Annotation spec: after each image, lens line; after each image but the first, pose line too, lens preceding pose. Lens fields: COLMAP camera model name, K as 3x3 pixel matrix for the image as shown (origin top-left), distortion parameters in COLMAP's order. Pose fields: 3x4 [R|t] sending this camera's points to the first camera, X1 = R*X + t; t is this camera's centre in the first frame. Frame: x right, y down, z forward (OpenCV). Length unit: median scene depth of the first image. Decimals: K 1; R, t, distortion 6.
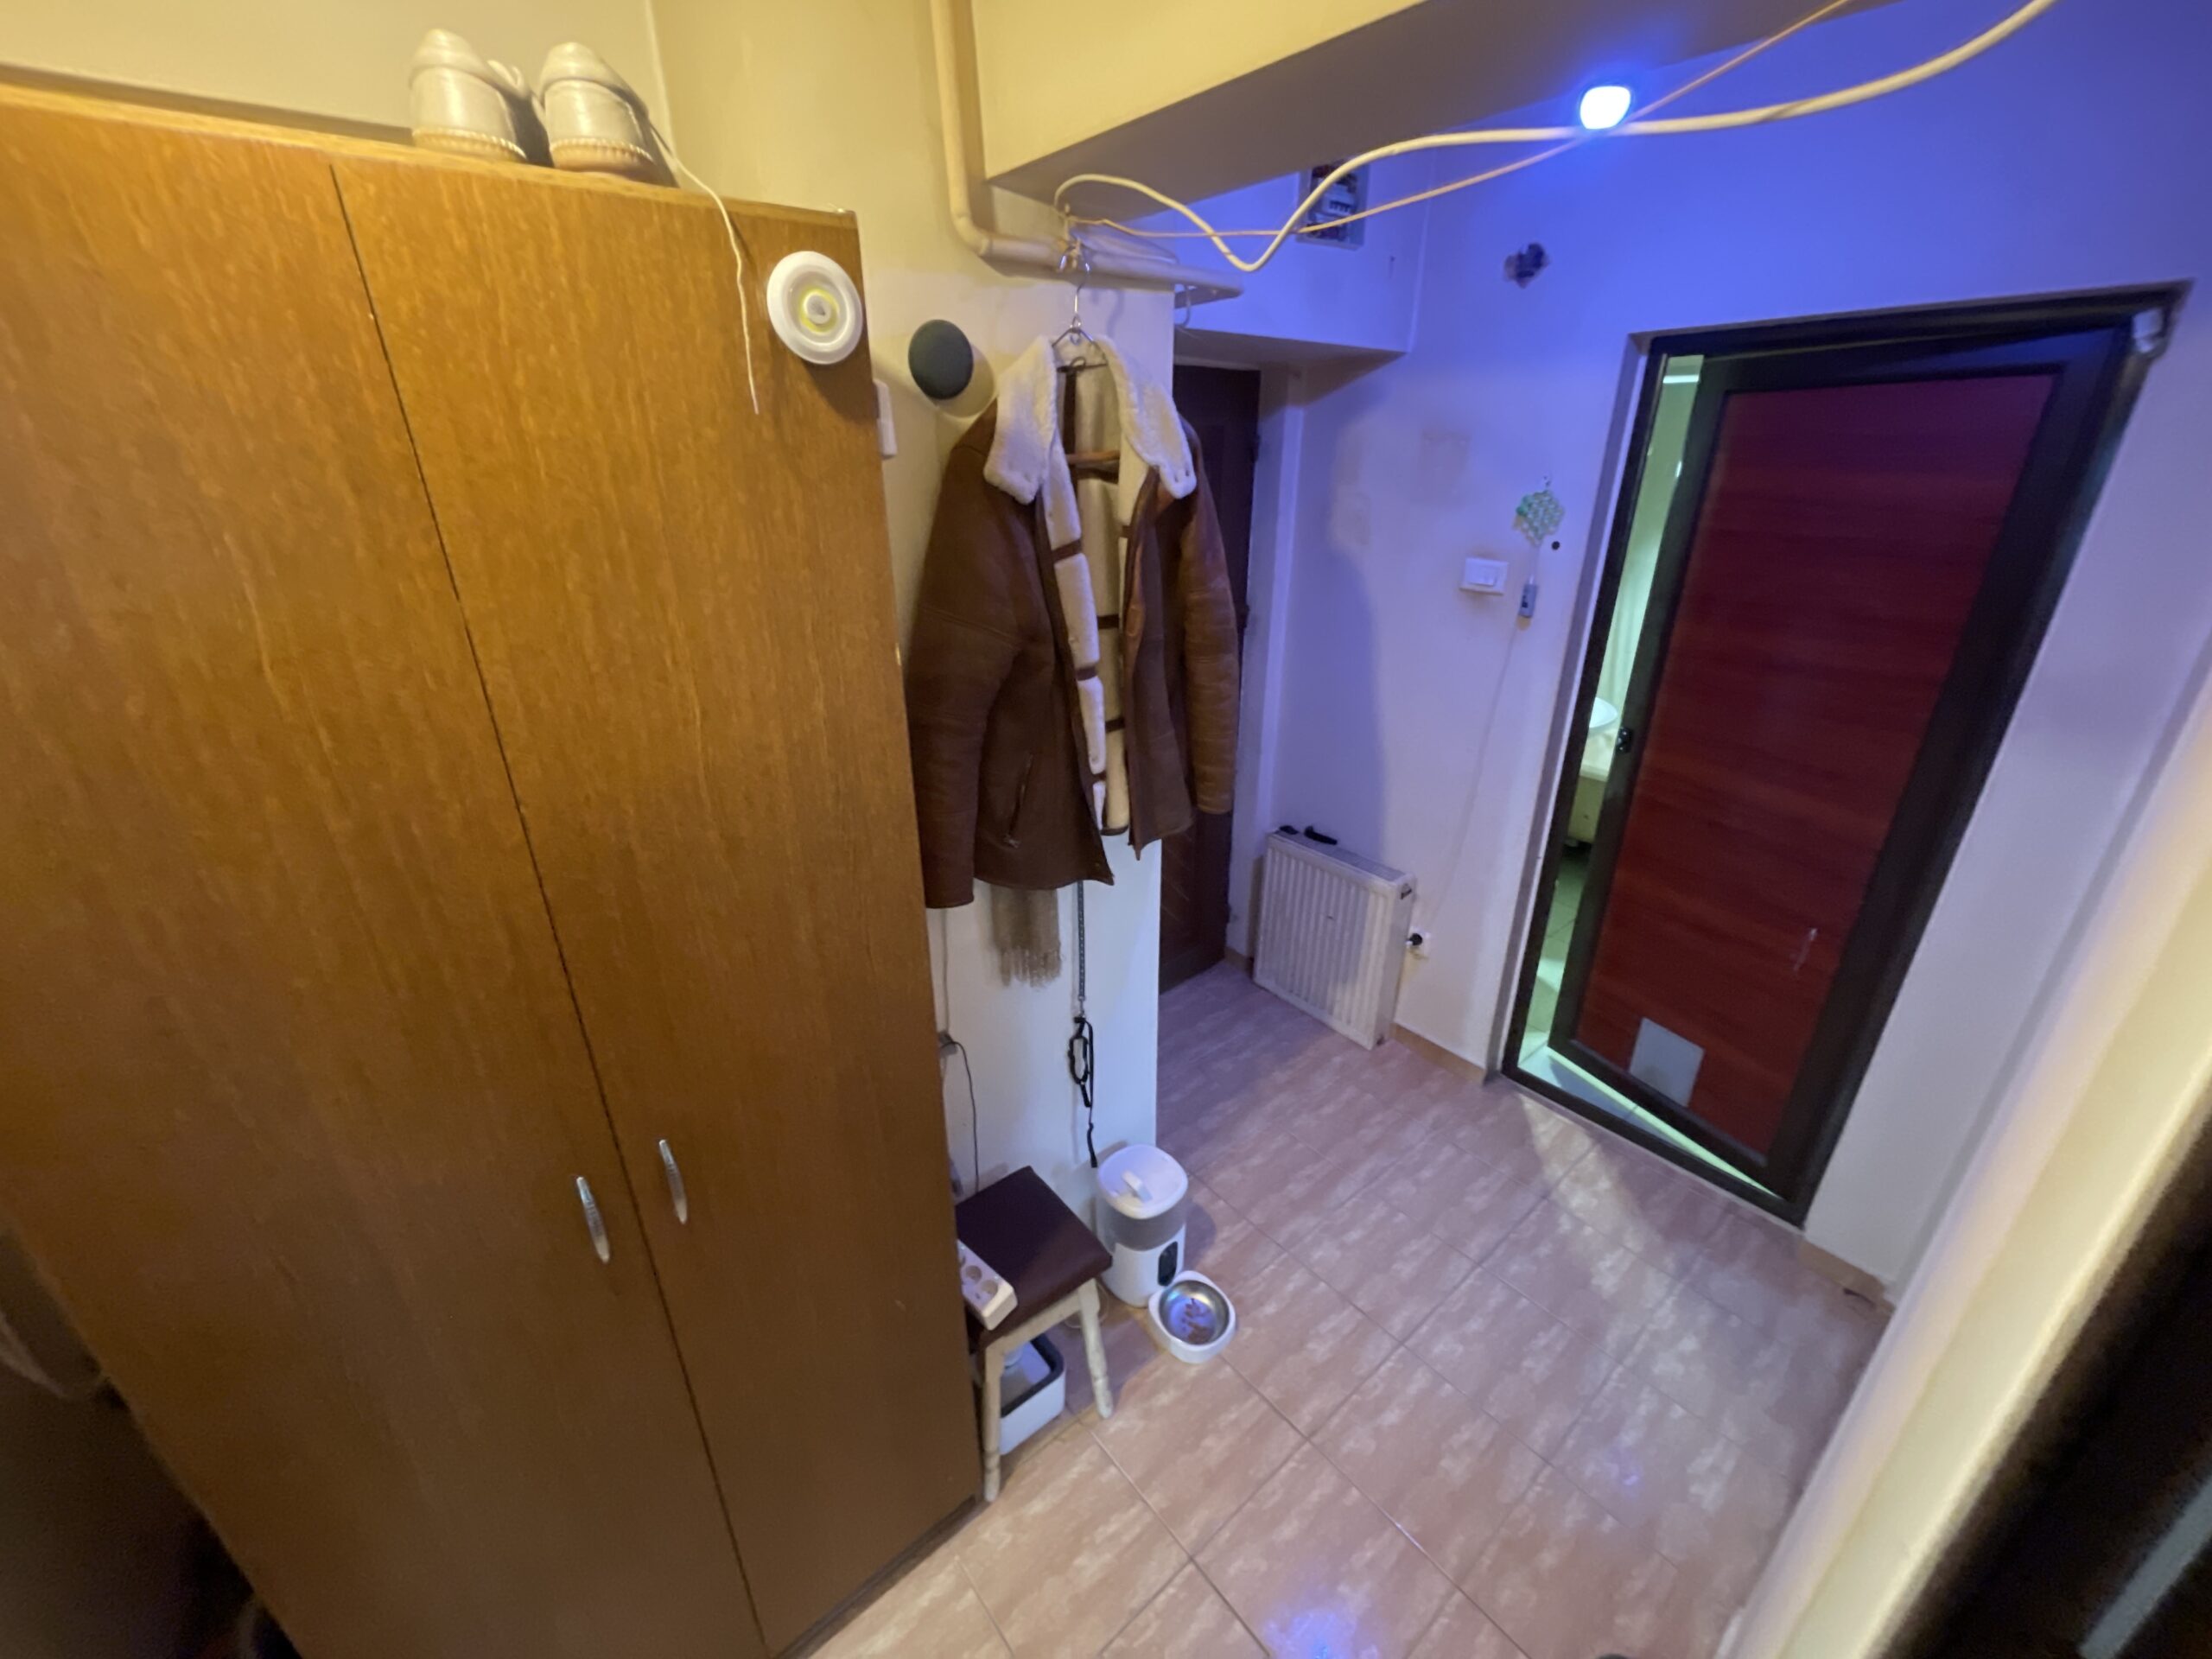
lens RADIAL K [[898.0, 0, 1097.9], [0, 898.0, 836.8], [0, 0, 1]] dist [-0.013326, 0.010826]
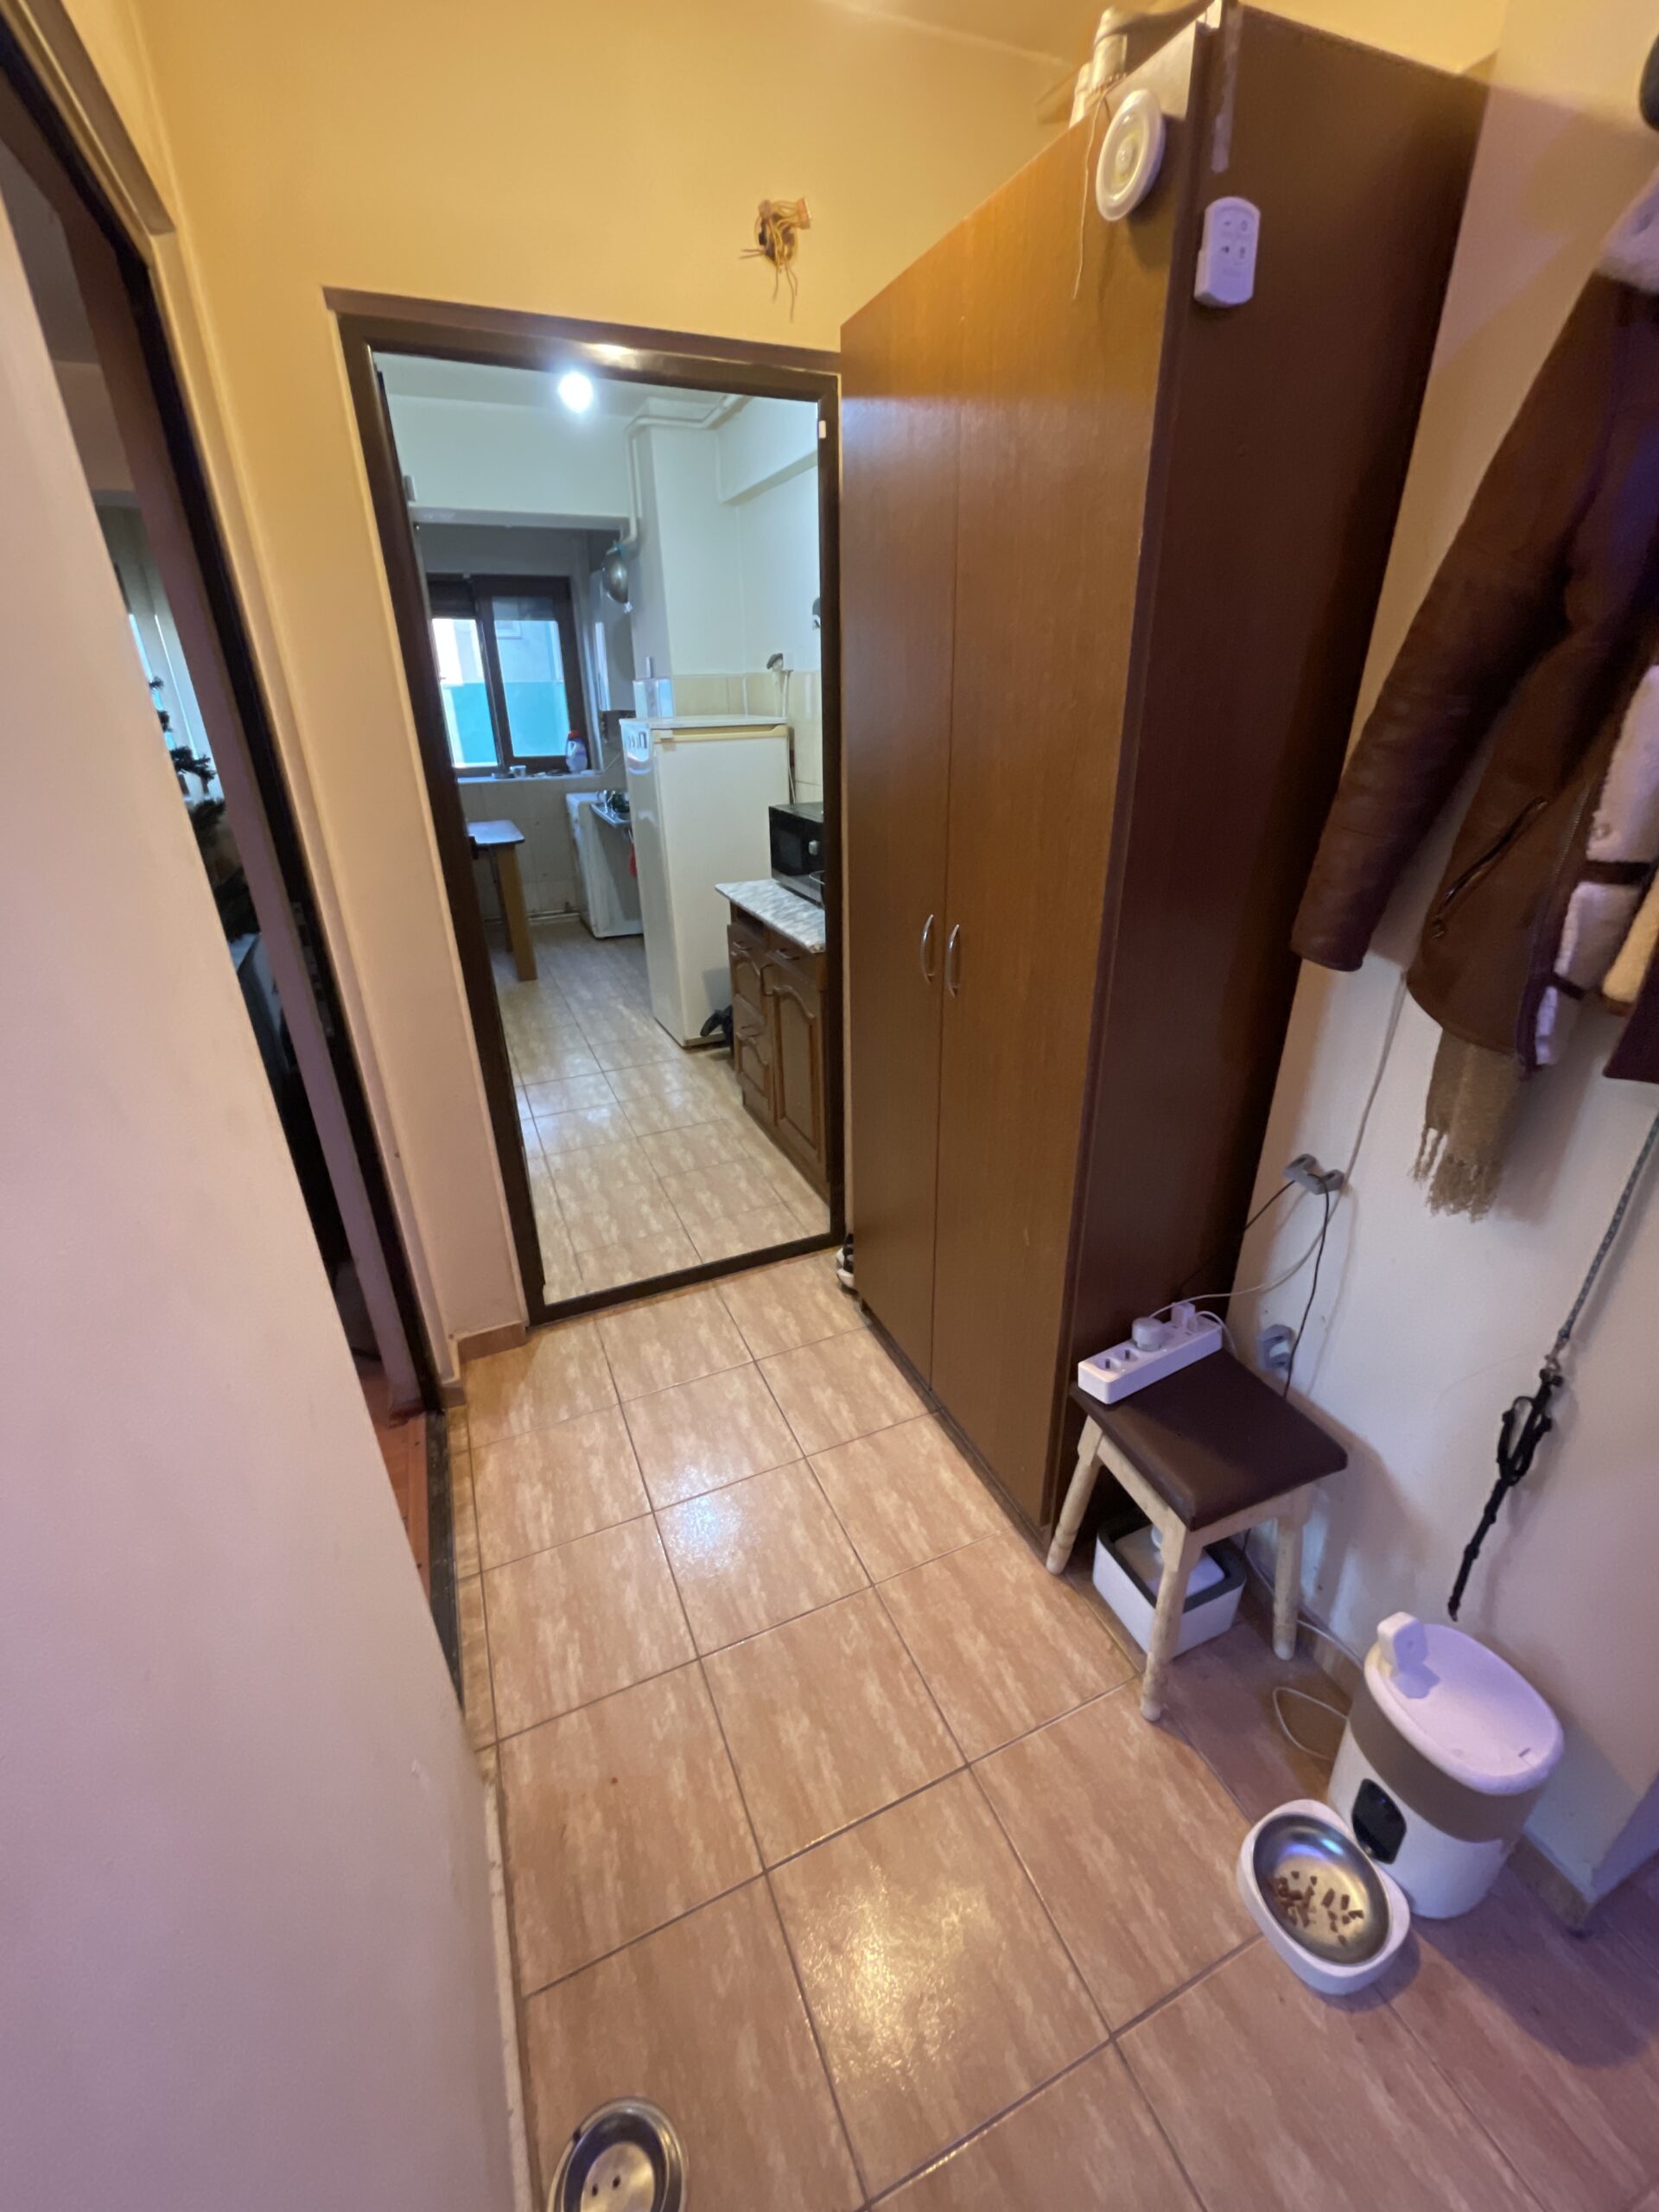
lens RADIAL K [[897.1, 0, 826.8], [0, 897.1, 1104.0], [0, 0, 1]] dist [0.000614, -0.000236]
pose [[-0.279585, 0.415352, -0.865630, 0.609666], [-0.368465, 0.786133, 0.496215, -0.049601], [0.886604, 0.457688, -0.066748, 0.651904]]
